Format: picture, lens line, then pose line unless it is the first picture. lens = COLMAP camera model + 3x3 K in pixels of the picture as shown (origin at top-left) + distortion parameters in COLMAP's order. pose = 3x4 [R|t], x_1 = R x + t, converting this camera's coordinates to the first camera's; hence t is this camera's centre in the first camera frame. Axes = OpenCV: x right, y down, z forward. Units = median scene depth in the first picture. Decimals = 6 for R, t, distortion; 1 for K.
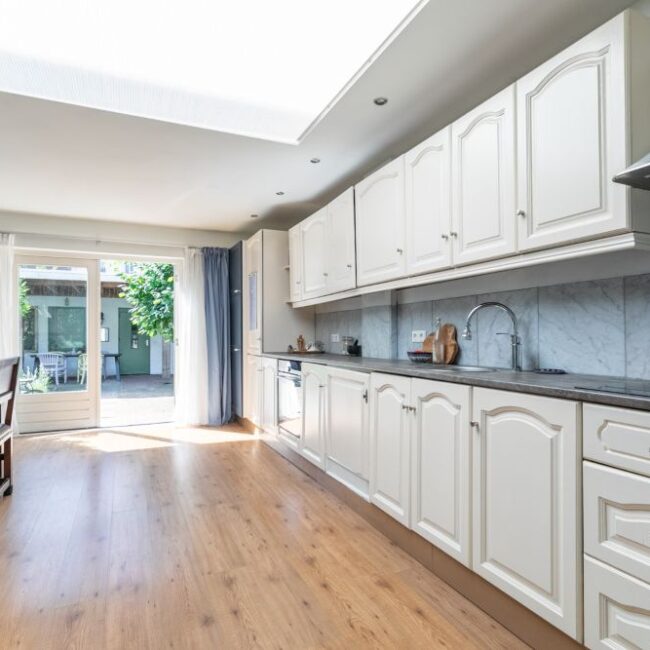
lens RADIAL K [[460.9, 0, 325.0], [0, 460.9, 325.0], [0, 0, 1]] dist [0.044759, -0.003002]
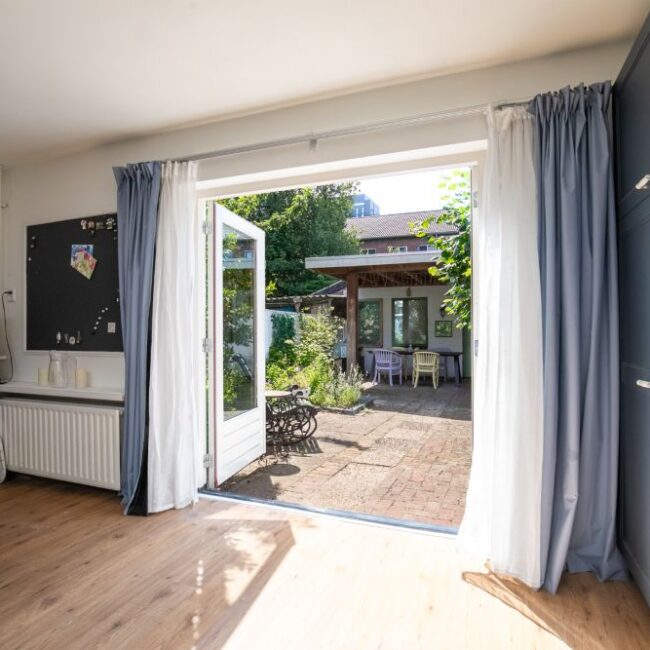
lens RADIAL K [[451.0, 0, 324.3], [0, 451.0, 321.3], [0, 0, 1]] dist [-0.042557, 0.005399]
pose [[0.711932, -0.010830, -0.702165, -0.090058], [0.015341, 0.999882, 0.000132, 0.006866], [0.702081, -0.010866, 0.712014, 0.417344]]
